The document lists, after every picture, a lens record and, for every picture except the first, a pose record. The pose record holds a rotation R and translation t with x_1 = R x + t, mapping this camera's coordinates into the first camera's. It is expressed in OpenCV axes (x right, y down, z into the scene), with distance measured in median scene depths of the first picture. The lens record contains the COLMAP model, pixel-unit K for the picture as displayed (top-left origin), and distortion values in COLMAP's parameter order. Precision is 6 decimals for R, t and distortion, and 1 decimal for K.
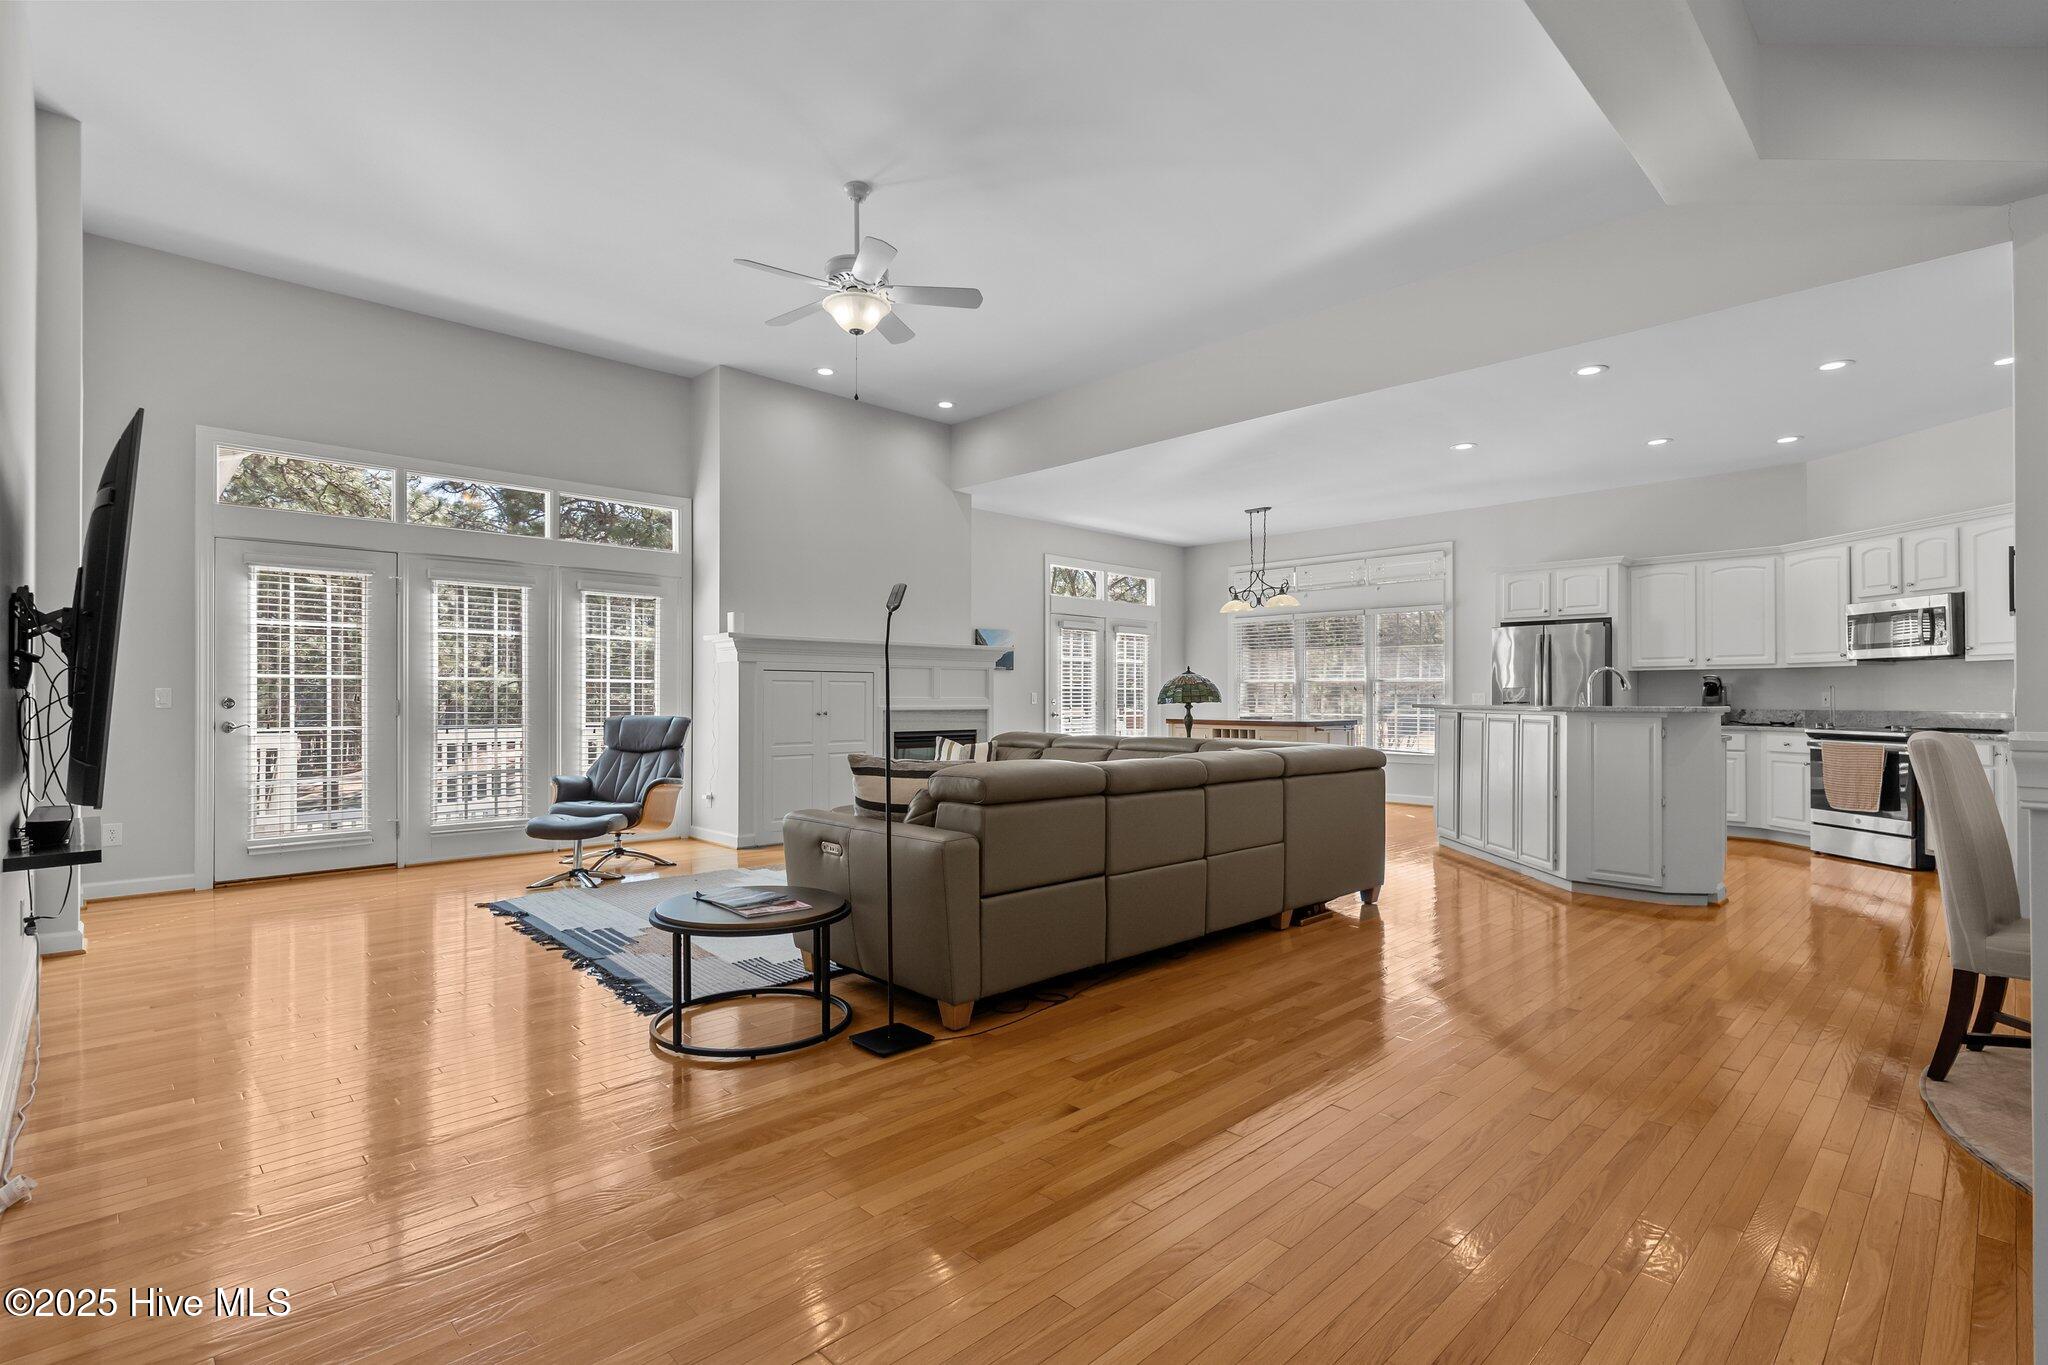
lens RADIAL K [[964.4, 0, 1019.9], [0, 964.4, 682.2], [0, 0, 1]] dist [-0.003333, -0.000698]
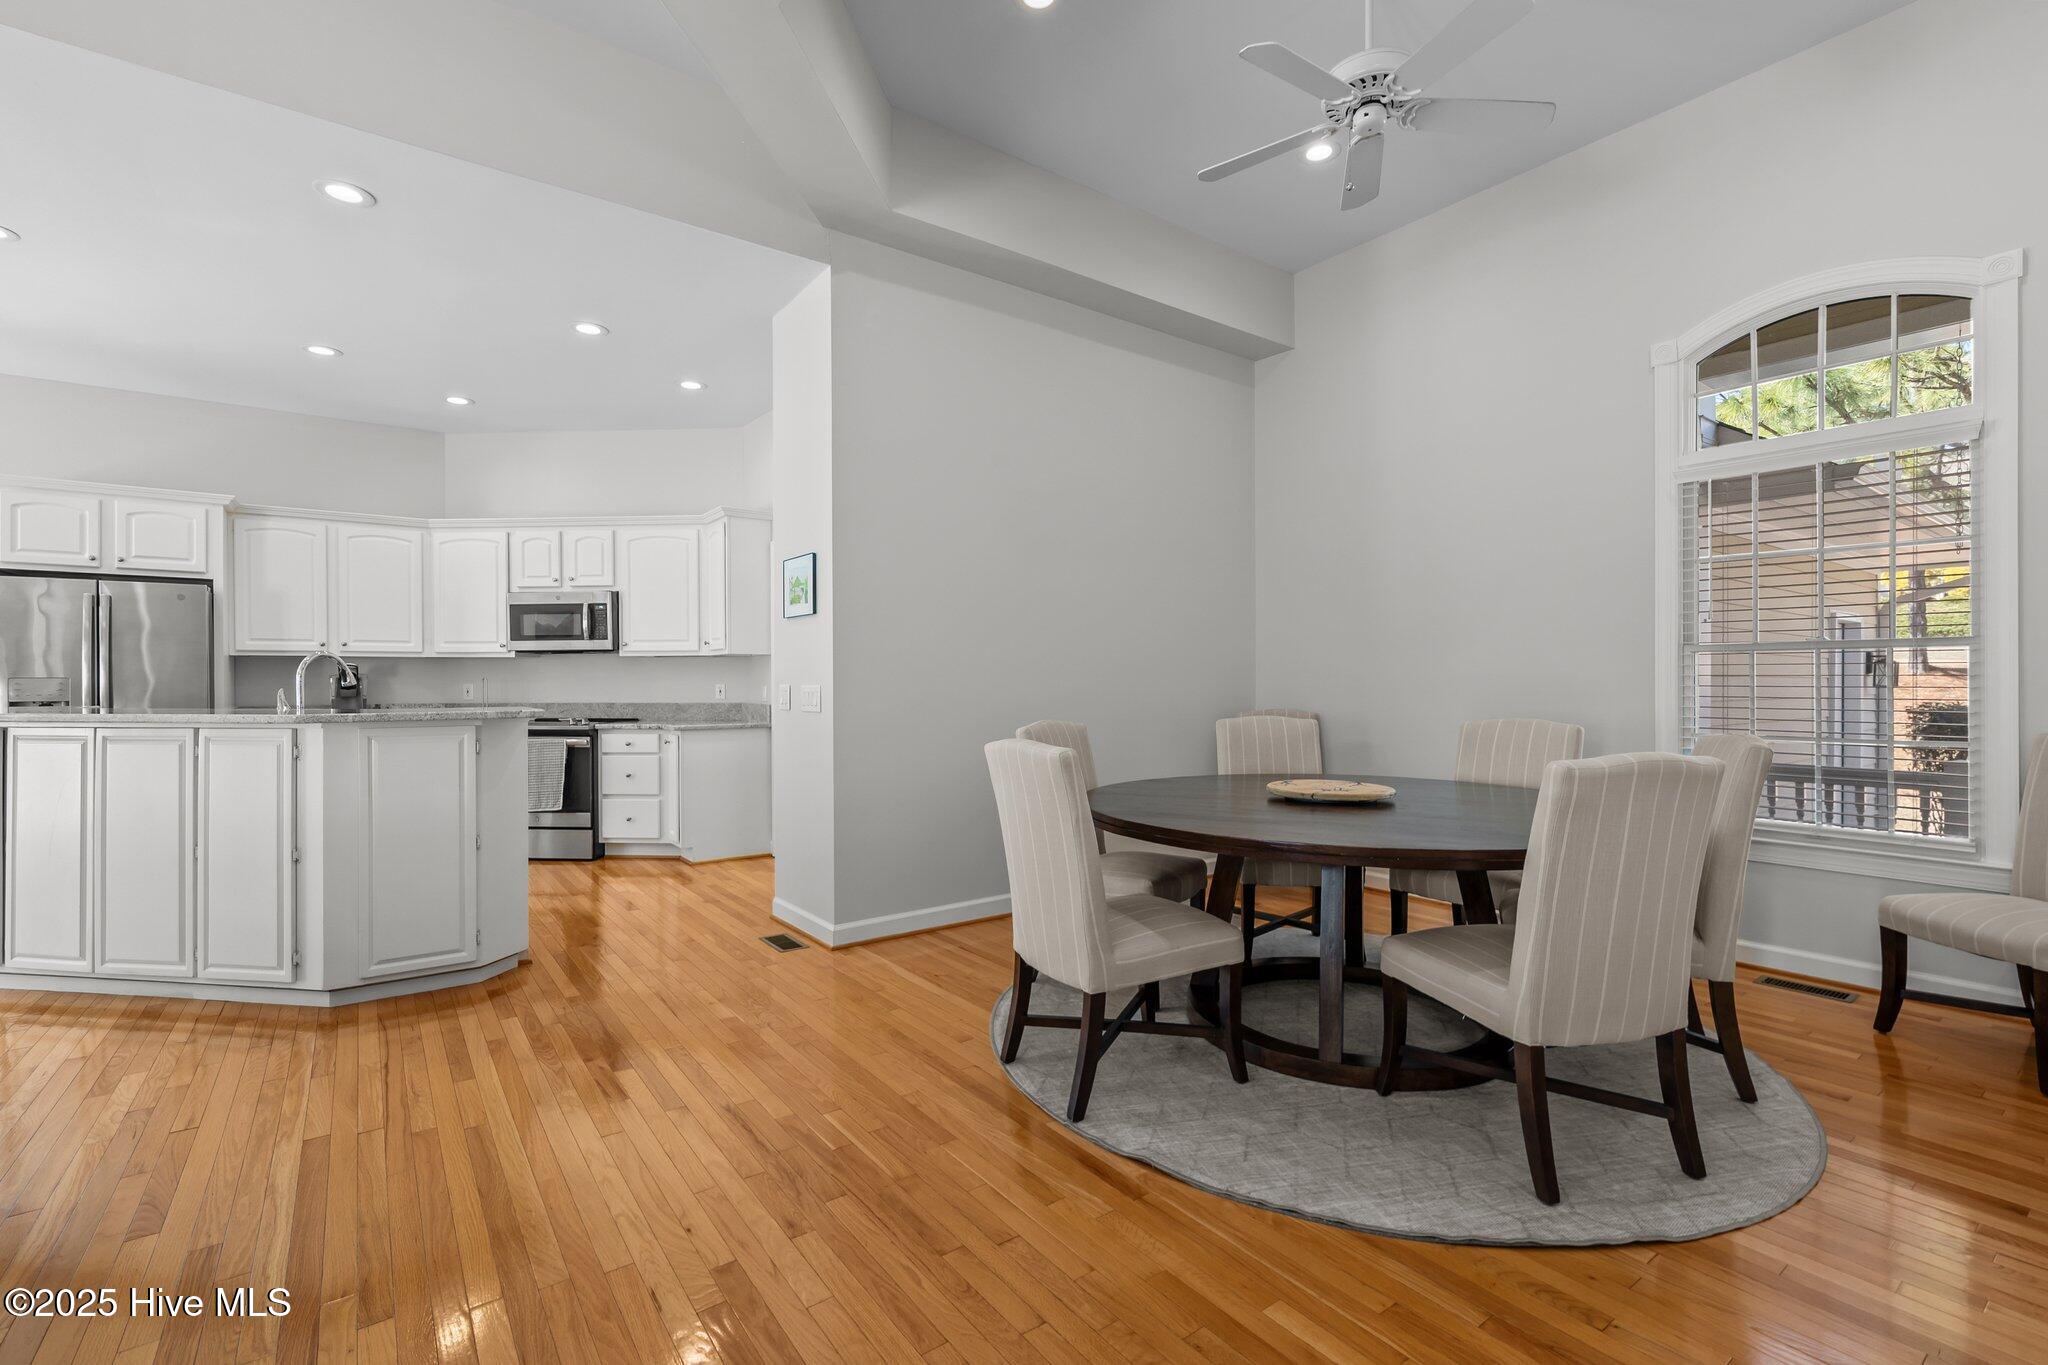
lens RADIAL K [[894.0, 0, 1025.4], [0, 894.0, 692.9], [0, 0, 1]] dist [0.001342, 0.000087]
pose [[0.127034, -0.015020, 0.991785, 0.035861], [-0.014060, 0.999758, 0.016942, -0.003216], [-0.991799, -0.016096, 0.126792, 0.329771]]
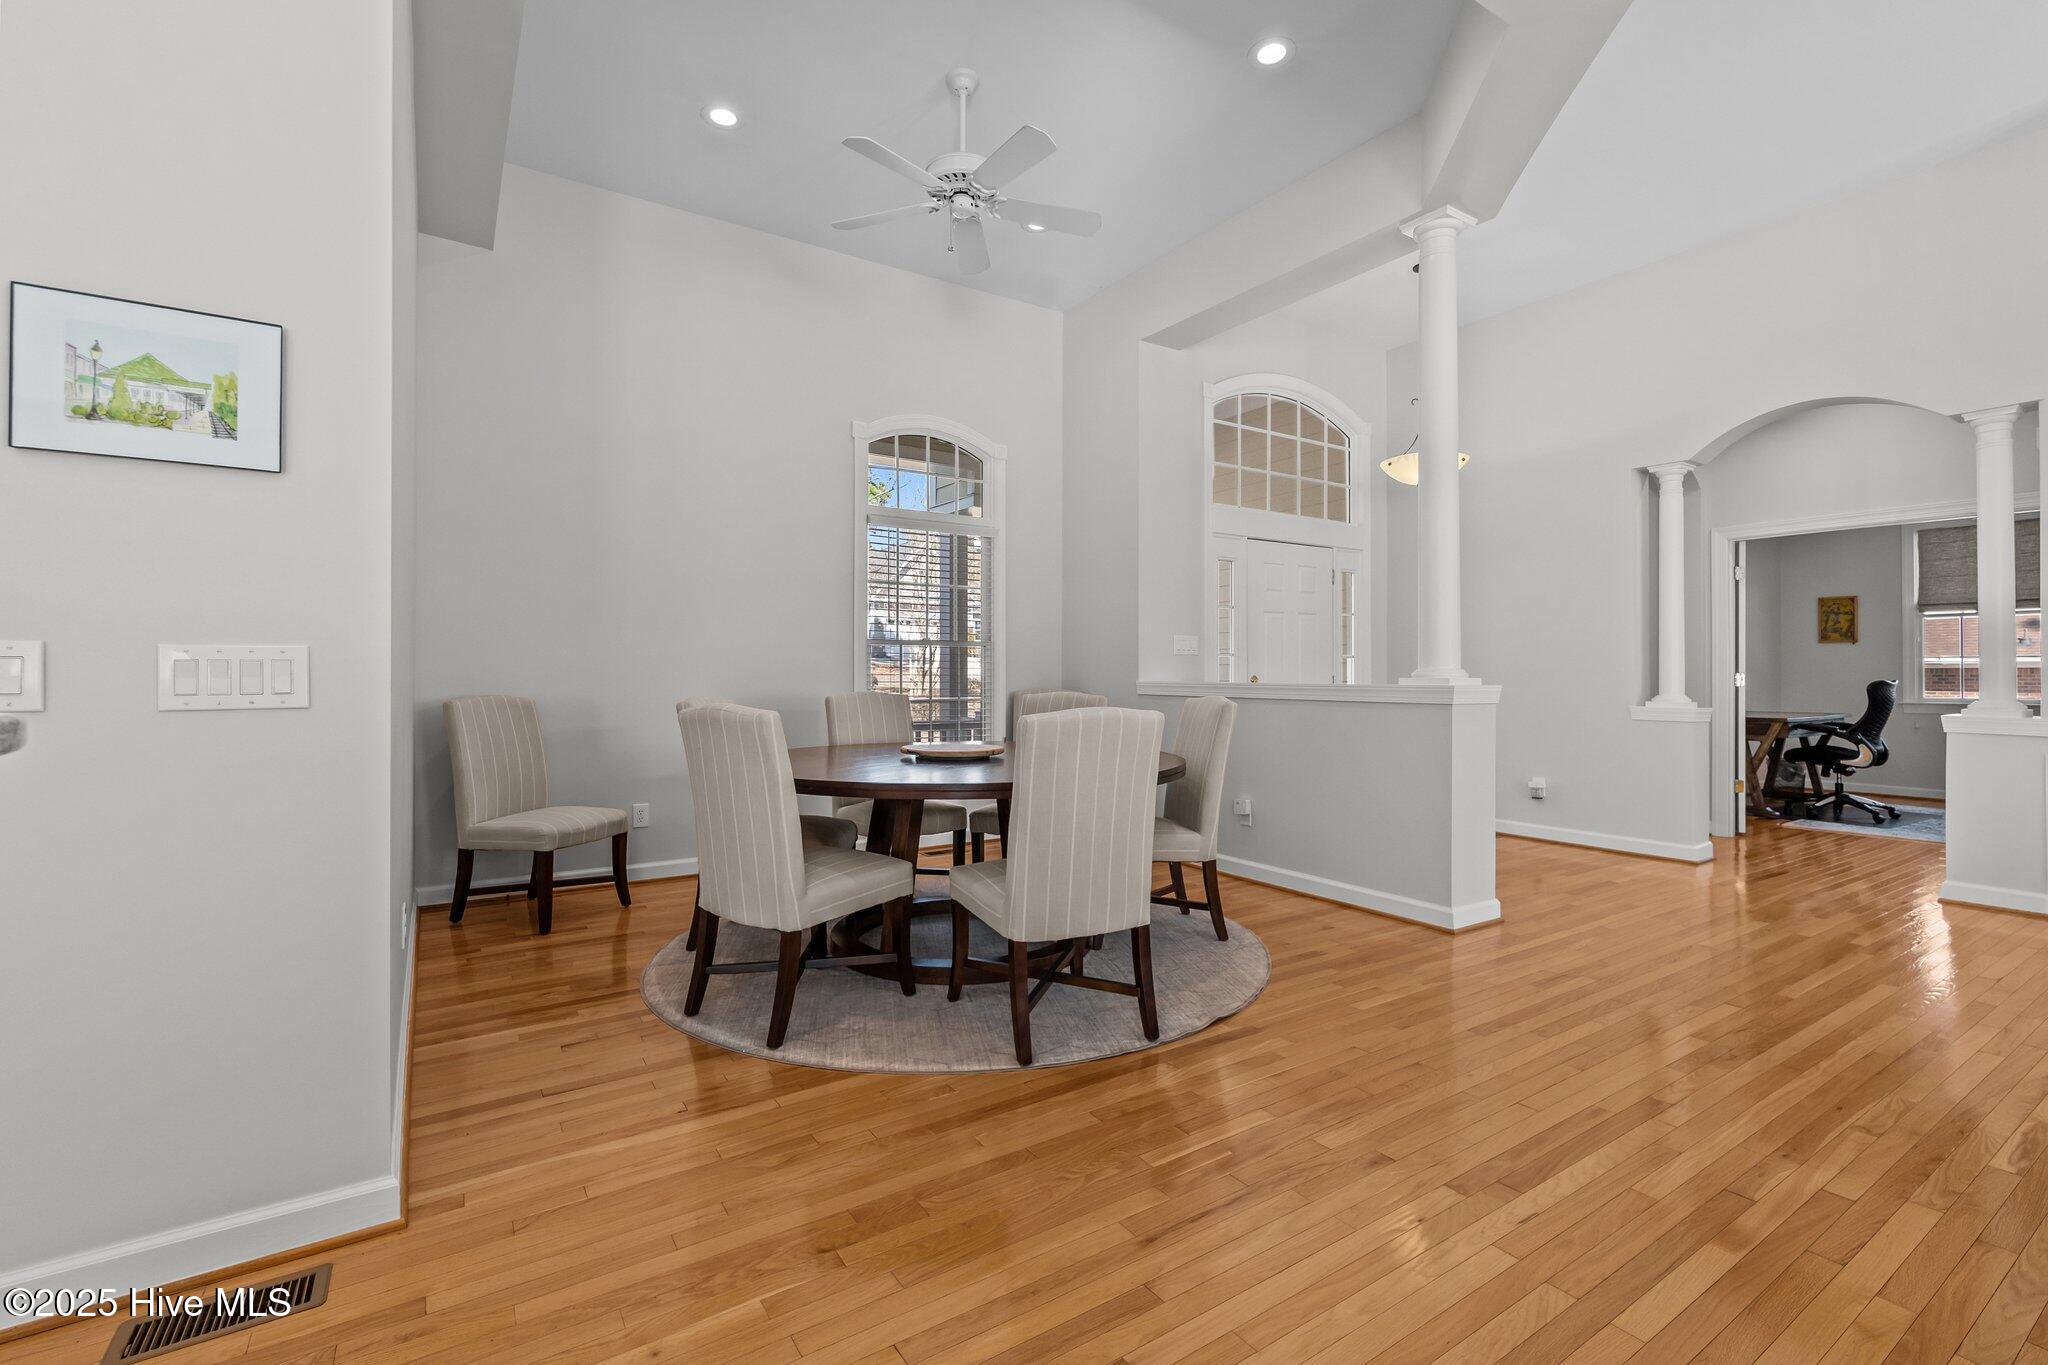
lens RADIAL K [[894.0, 0, 1018.3], [0, 894.0, 672.8], [0, 0, 1]] dist [0.001342, 0.000087]
pose [[-0.981250, -0.004281, 0.192689, 0.319059], [-0.007837, 0.999813, -0.017699, 0.012069], [-0.192578, -0.018877, -0.981100, 0.695492]]
